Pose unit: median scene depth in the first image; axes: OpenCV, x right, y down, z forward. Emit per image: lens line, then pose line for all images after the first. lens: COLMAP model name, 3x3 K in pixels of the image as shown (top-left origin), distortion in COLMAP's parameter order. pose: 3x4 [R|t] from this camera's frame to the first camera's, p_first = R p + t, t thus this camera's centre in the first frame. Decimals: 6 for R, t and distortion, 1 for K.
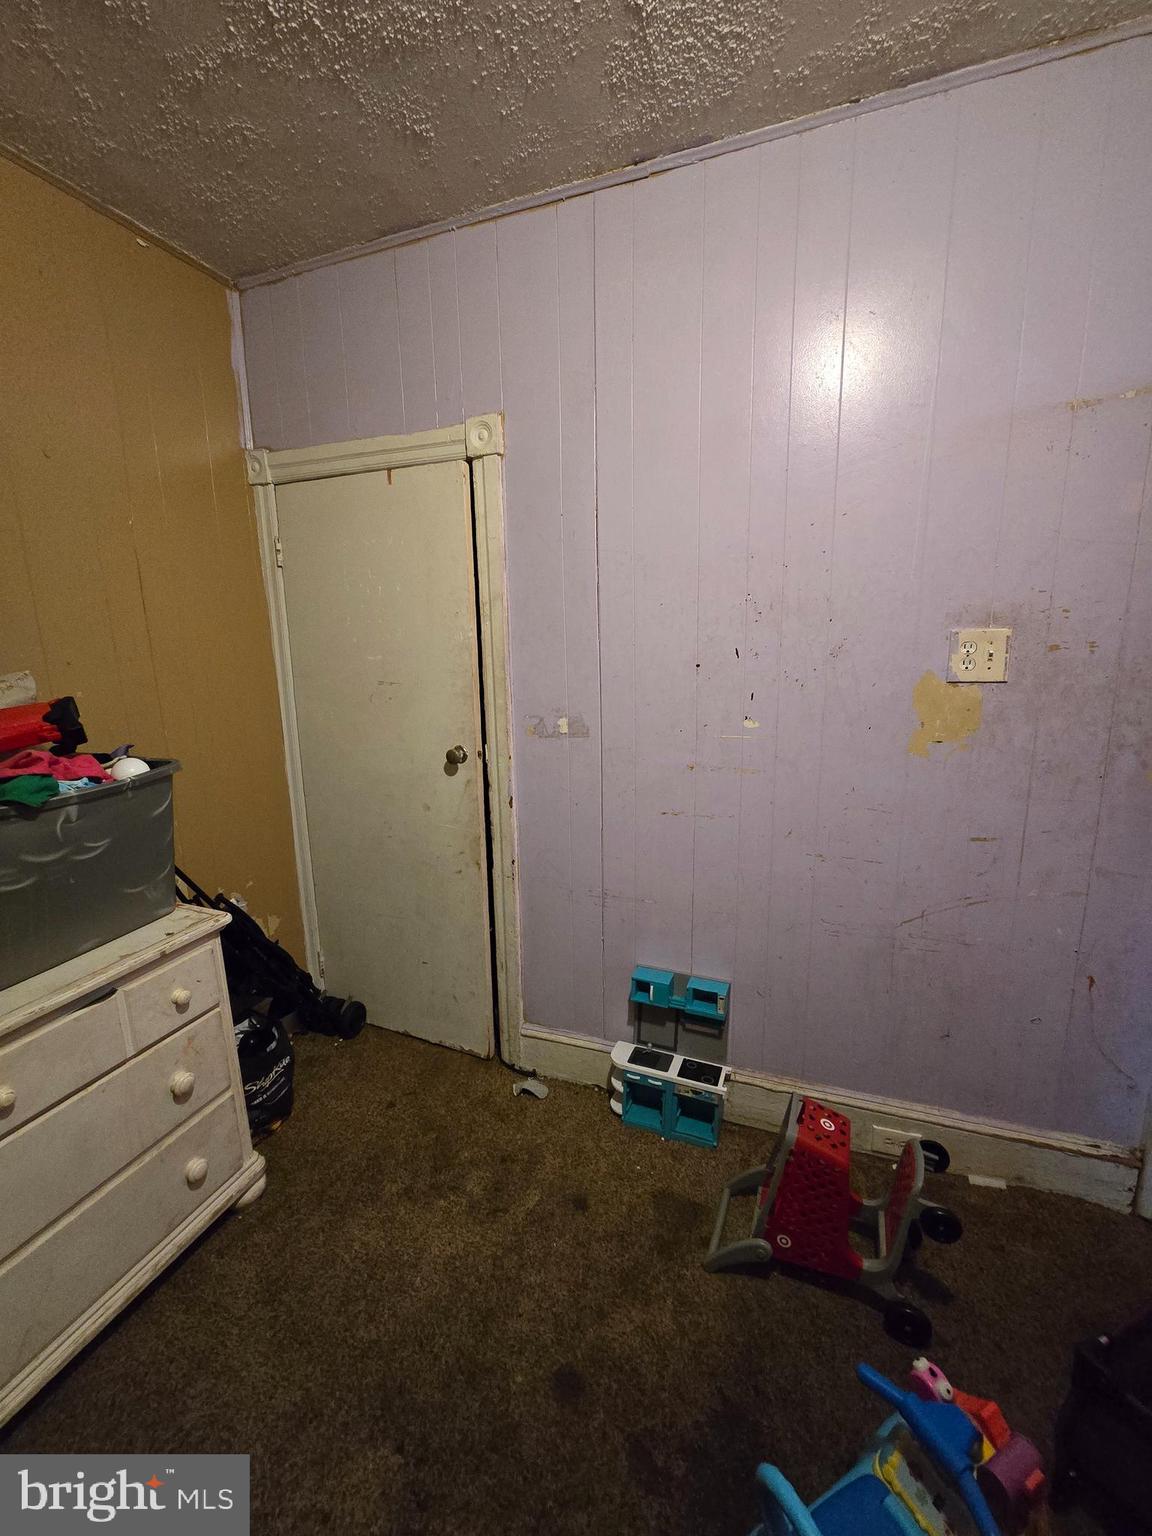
lens RADIAL K [[632.0, 0, 572.5], [0, 632.0, 765.4], [0, 0, 1]] dist [-0.004864, 0.000493]
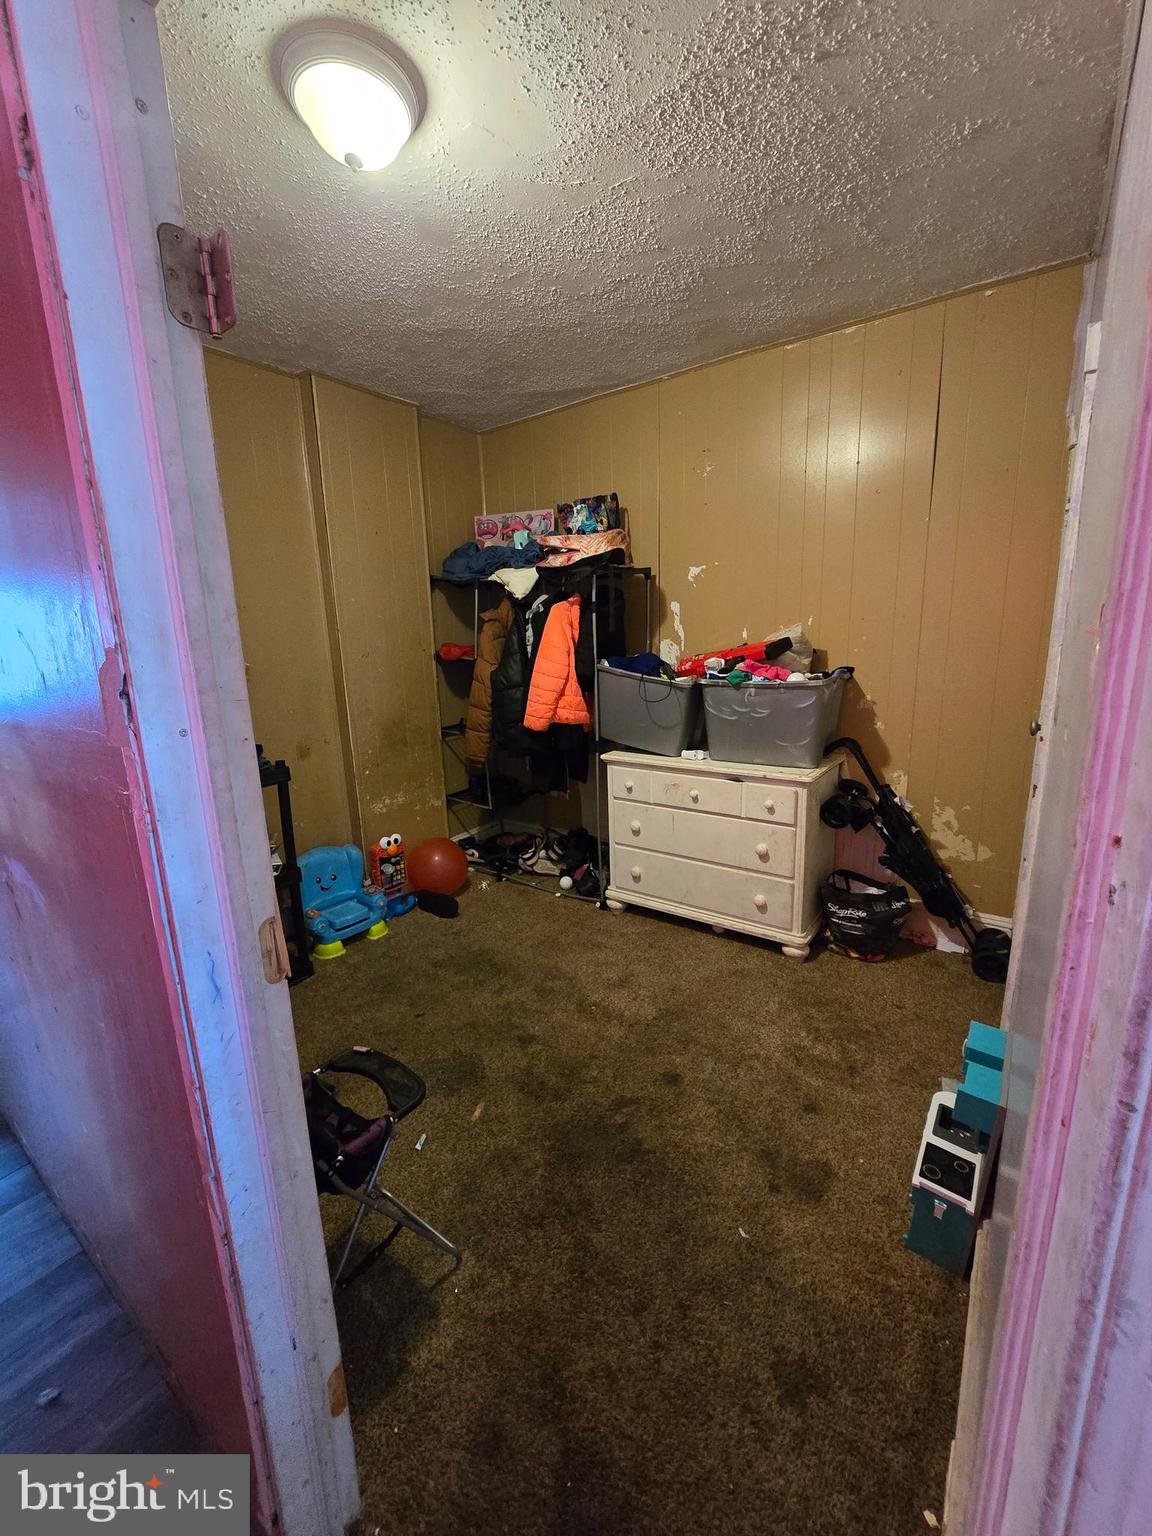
lens RADIAL K [[632.0, 0, 572.5], [0, 632.0, 765.4], [0, 0, 1]] dist [-0.004864, 0.000493]
pose [[-0.258346, 0.234748, -0.937097, 1.067057], [-0.154596, 0.947479, 0.279969, -0.145692], [0.953602, 0.217201, -0.208486, 0.711234]]
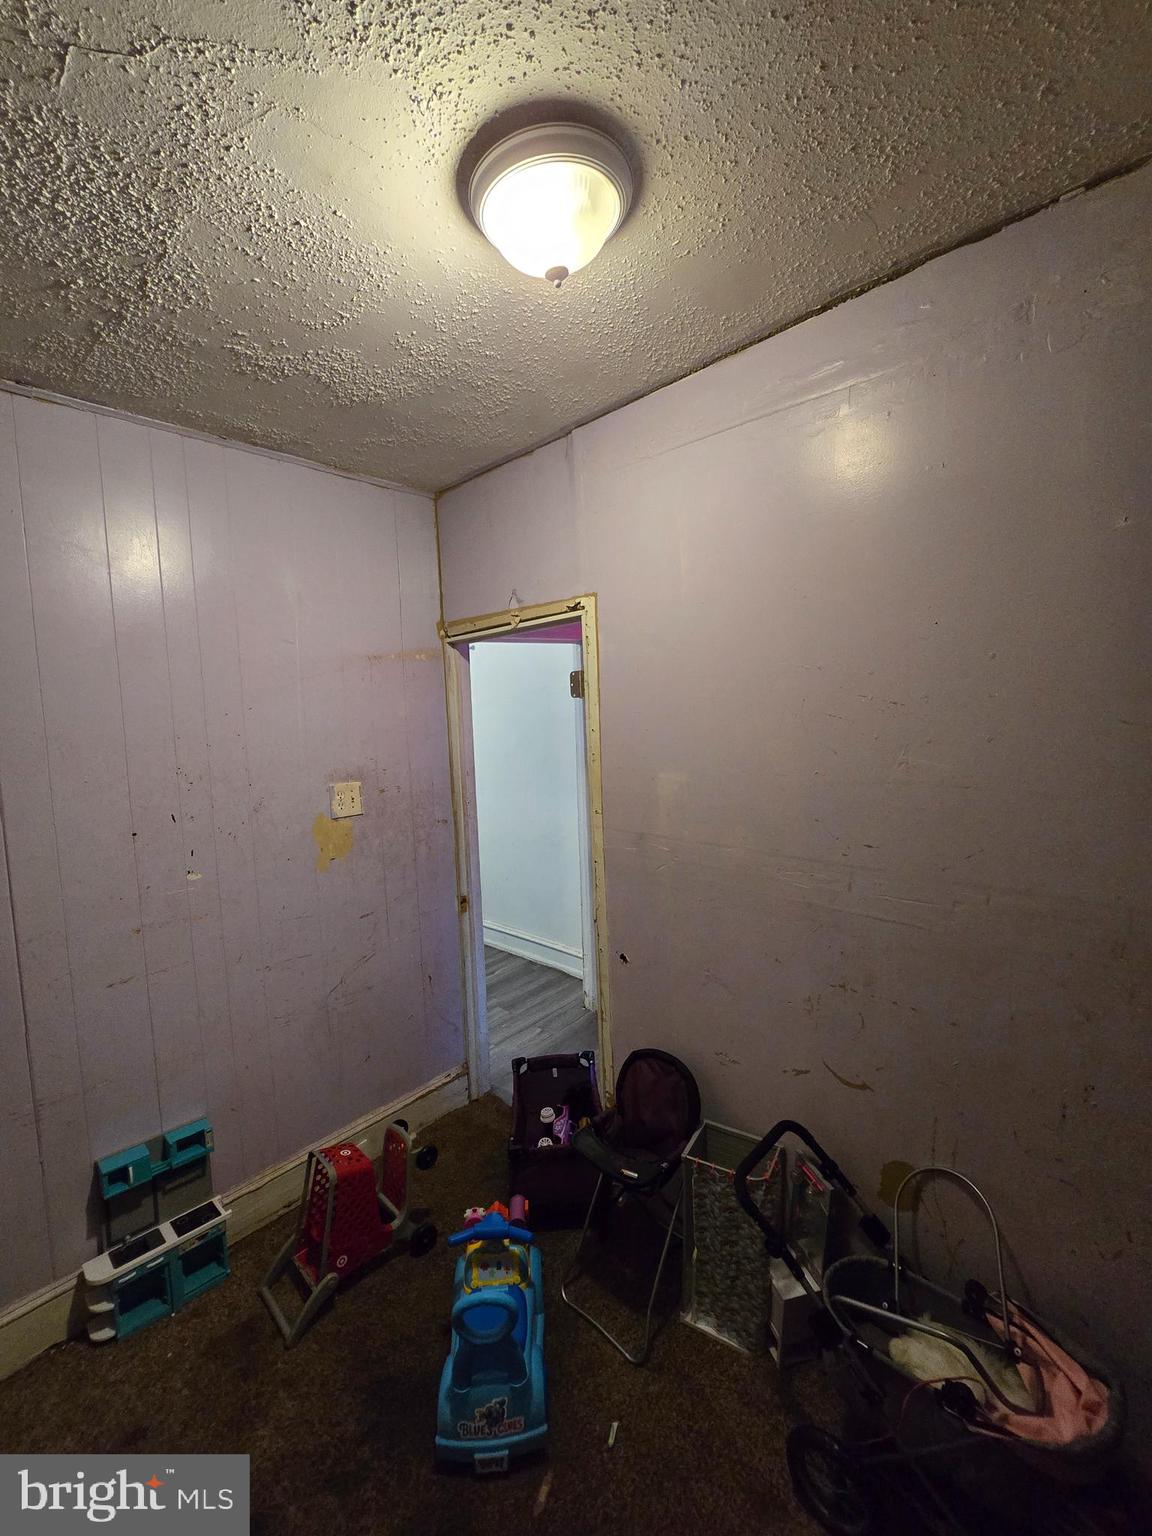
lens RADIAL K [[632.0, 0, 572.5], [0, 632.0, 765.4], [0, 0, 1]] dist [-0.004864, 0.000493]
pose [[0.380876, -0.067112, 0.922187, -0.531800], [0.210133, 0.977548, -0.015647, -0.106480], [-0.900432, 0.199741, 0.386427, -0.113623]]
